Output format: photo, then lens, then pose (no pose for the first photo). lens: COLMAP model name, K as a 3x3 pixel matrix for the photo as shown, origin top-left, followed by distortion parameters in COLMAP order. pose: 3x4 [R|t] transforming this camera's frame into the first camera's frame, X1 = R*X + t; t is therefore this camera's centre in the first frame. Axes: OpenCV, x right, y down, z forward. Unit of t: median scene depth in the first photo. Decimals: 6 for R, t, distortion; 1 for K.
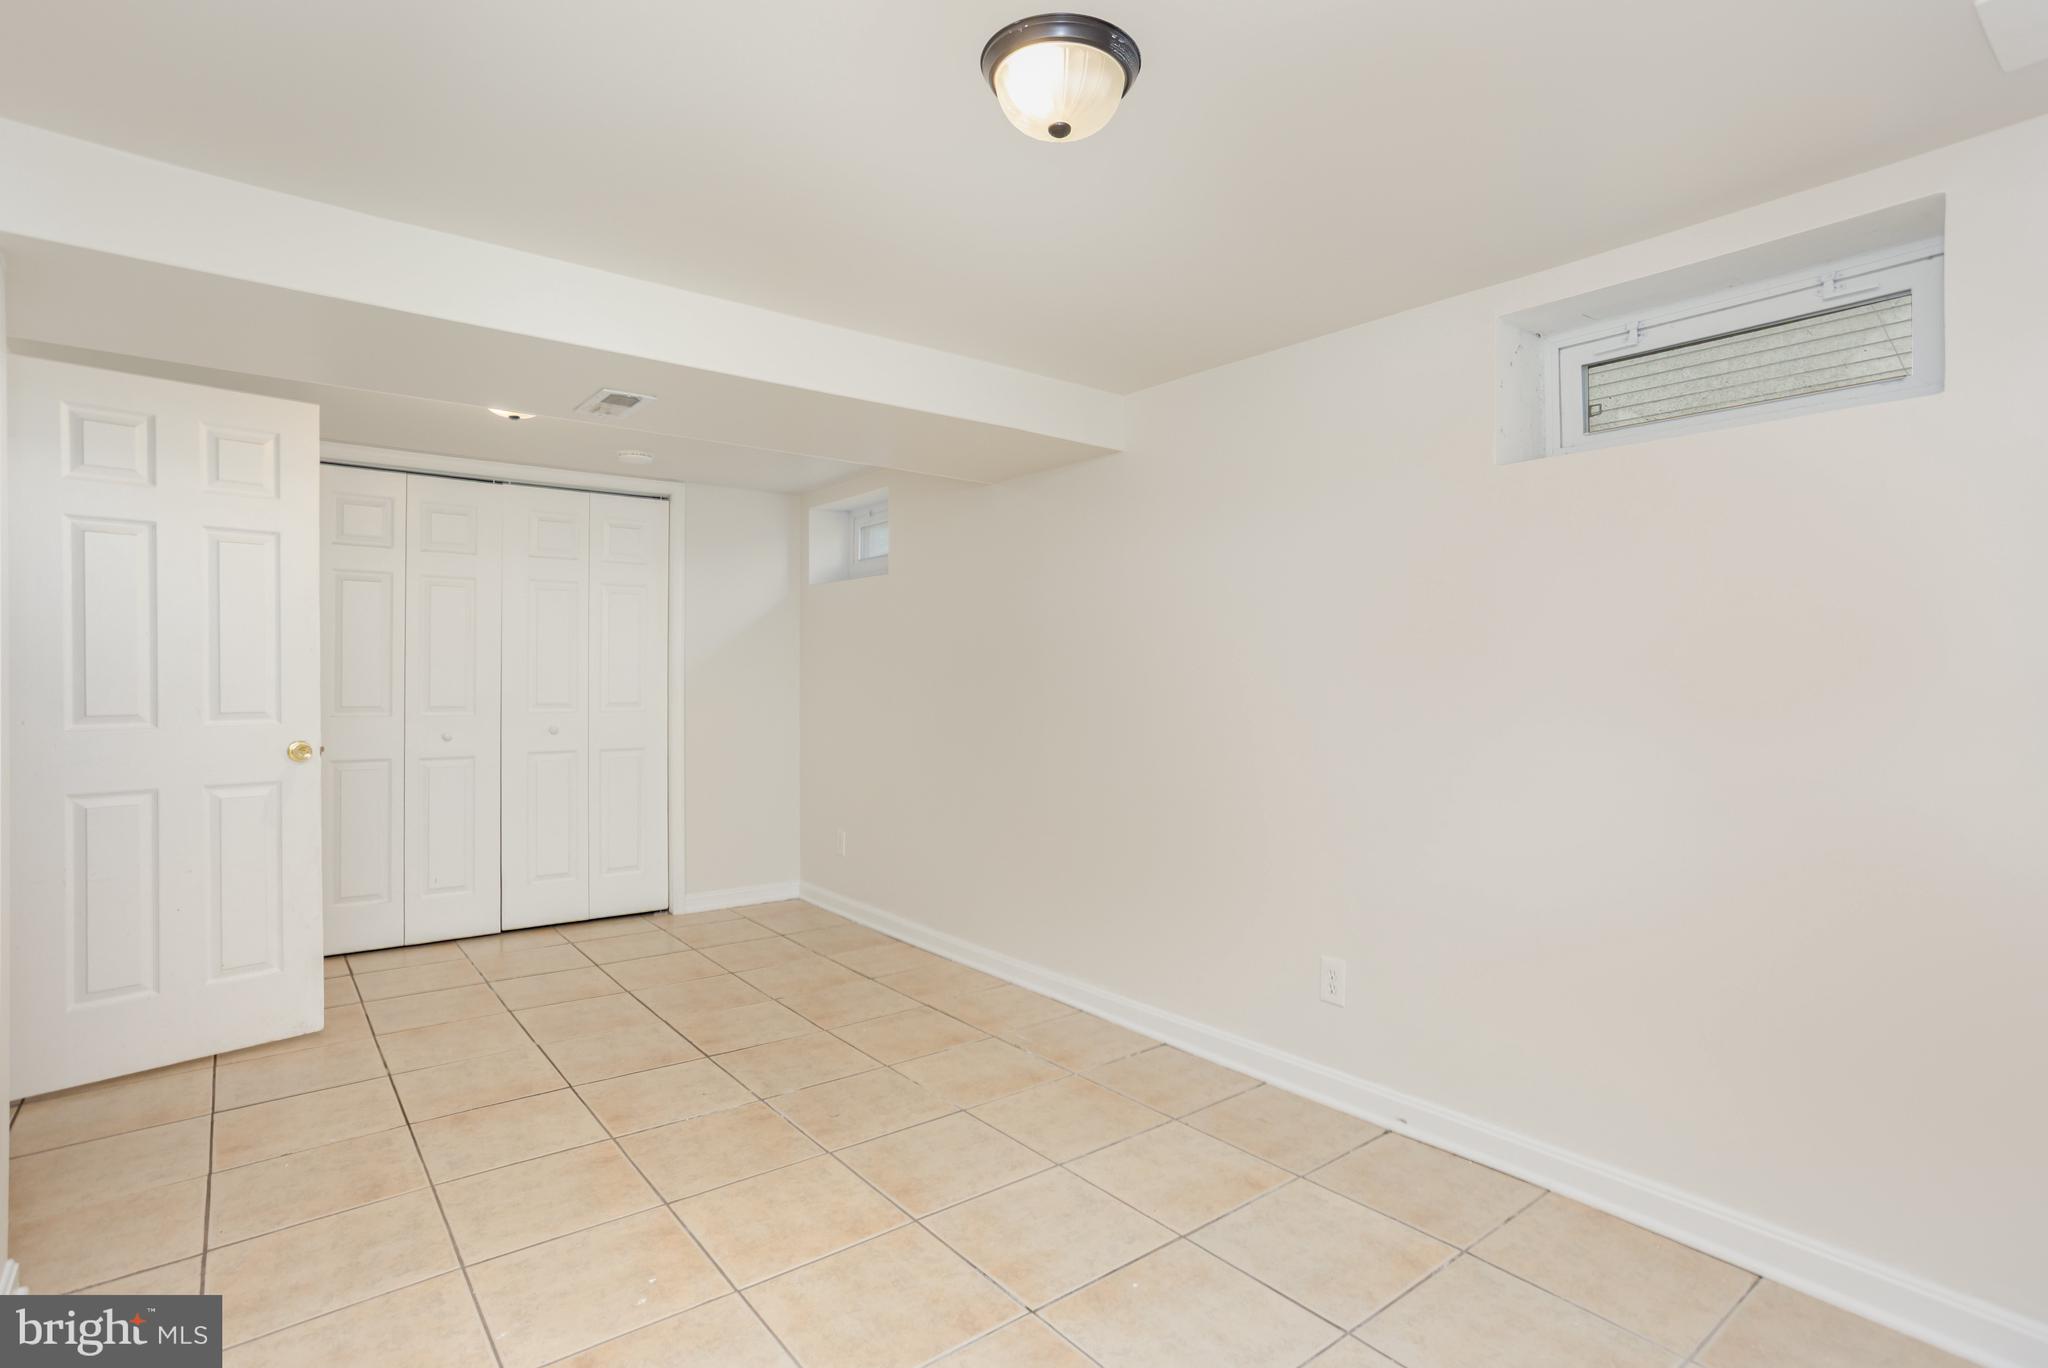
lens RADIAL K [[1000.5, 0, 1022.4], [0, 1000.5, 679.7], [0, 0, 1]] dist [0.006478, 0.006767]
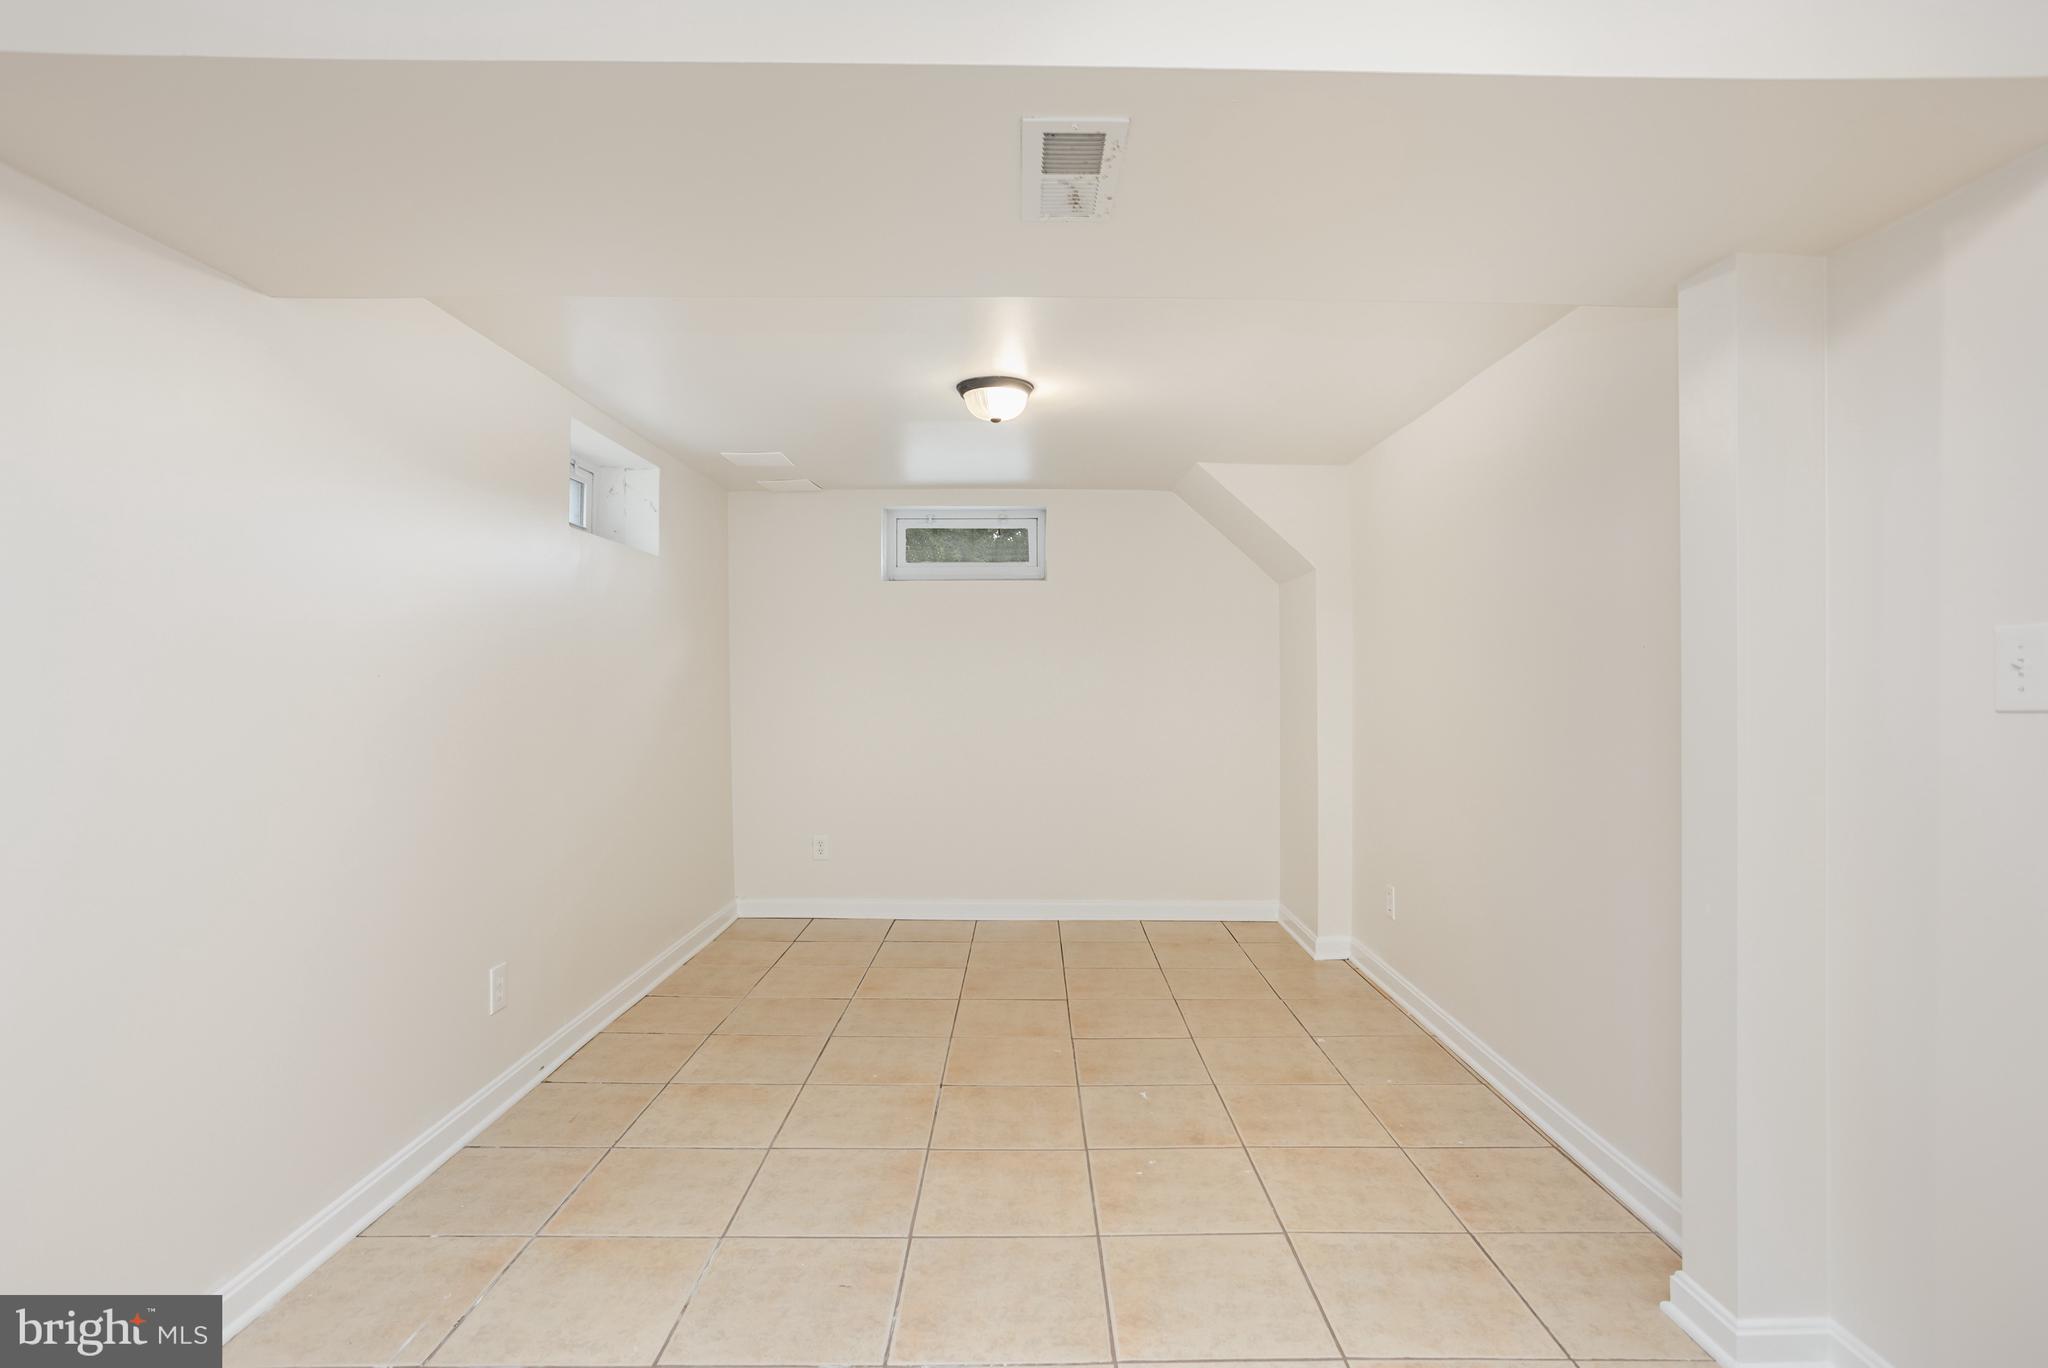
lens RADIAL K [[1000.5, 0, 1026.7], [0, 1000.5, 682.0], [0, 0, 1]] dist [0.006478, 0.006767]
pose [[-0.780000, 0.000511, 0.625779, -0.882683], [0.003997, 0.999983, 0.004166, -0.008783], [-0.625767, 0.005751, -0.779989, 1.749799]]
